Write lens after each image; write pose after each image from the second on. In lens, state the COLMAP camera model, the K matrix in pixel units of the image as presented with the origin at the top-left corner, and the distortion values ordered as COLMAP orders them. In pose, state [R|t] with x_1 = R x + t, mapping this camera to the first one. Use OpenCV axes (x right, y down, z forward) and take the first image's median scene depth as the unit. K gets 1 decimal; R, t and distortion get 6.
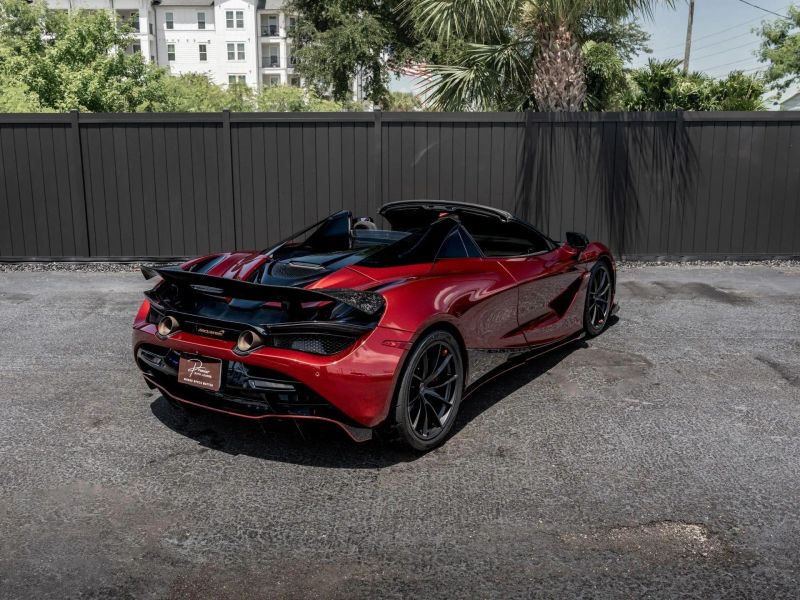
lens RADIAL K [[790.0, 0, 400.0], [0, 790.0, 300.0], [0, 0, 1]] dist [-0.007302, 0.010372]
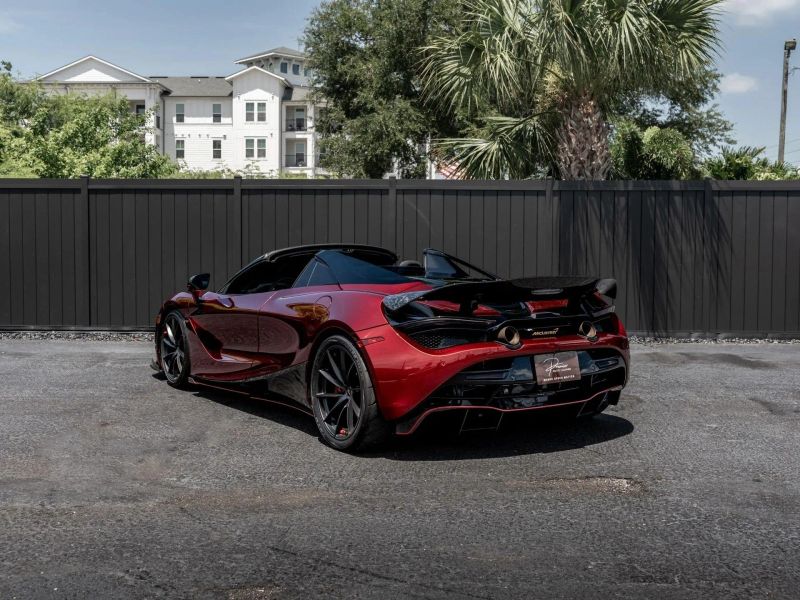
lens RADIAL K [[962.4, 0, 400.0], [0, 962.4, 300.0], [0, 0, 1]] dist [0.003267, -0.003775]
pose [[0.998834, 0.010701, -0.047081, 0.038486], [-0.017487, 0.989105, -0.146171, 0.081390], [0.045004, 0.146824, 0.988138, -0.146968]]
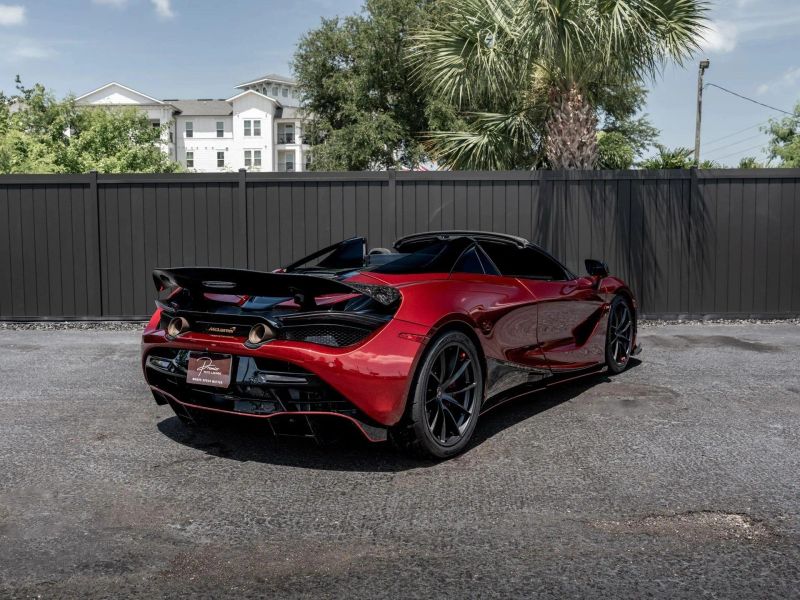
lens RADIAL K [[798.6, 0, 395.5], [0, 798.6, 299.2], [0, 0, 1]] dist [-0.004170, -0.002593]
pose [[0.999753, -0.002096, -0.022112, -0.001616], [-0.000703, 0.992054, -0.125814, 0.052114], [0.022200, 0.125799, 0.991807, 0.010590]]
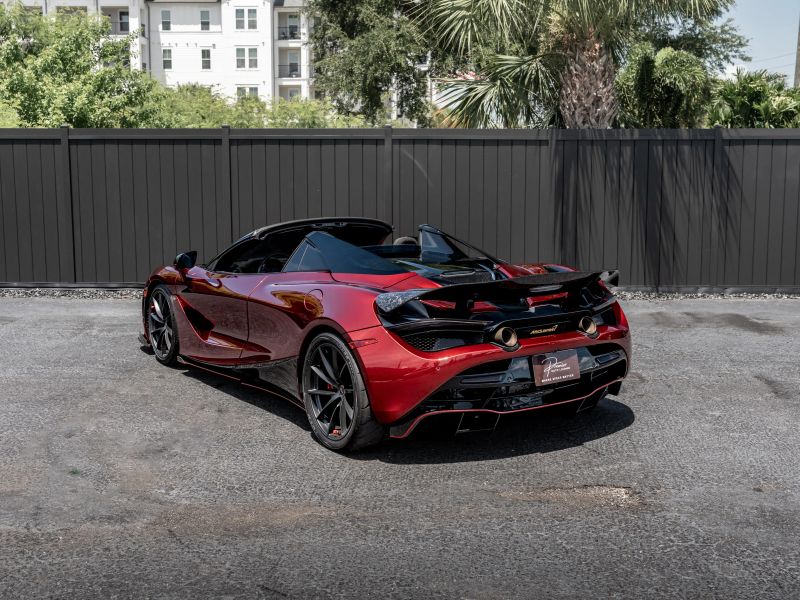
lens RADIAL K [[995.8, 0, 406.6], [0, 995.8, 300.0], [0, 0, 1]] dist [0.006449, -0.008785]
pose [[0.999177, 0.009300, -0.039476, 0.041332], [-0.011917, 0.997709, -0.066591, 0.039869], [0.038766, 0.067007, 0.996999, -0.150103]]
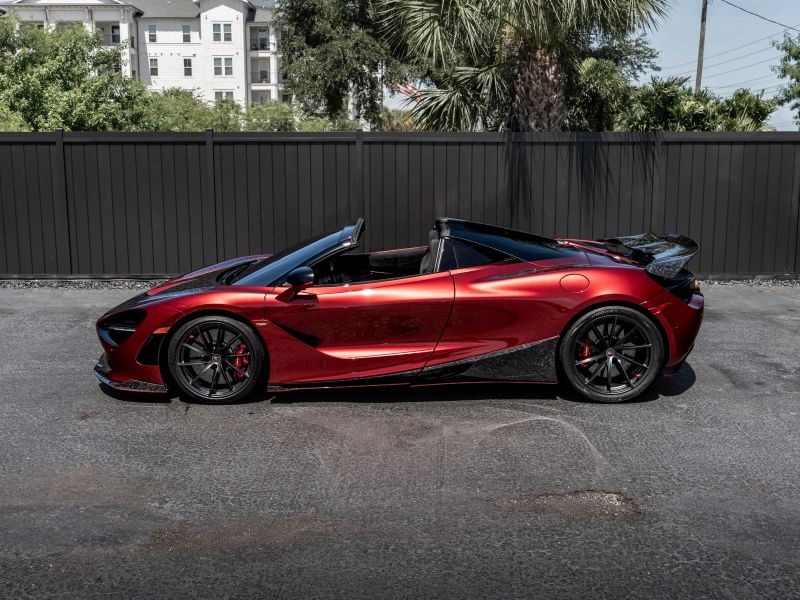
lens RADIAL K [[851.5, 0, 396.0], [0, 851.5, 299.5], [0, 0, 1]] dist [-0.004506, 0.005333]
pose [[0.999996, 0.002600, -0.001330, 0.020989], [-0.002649, 0.999263, -0.038301, 0.018169], [0.001229, 0.038305, 0.999265, -0.080960]]
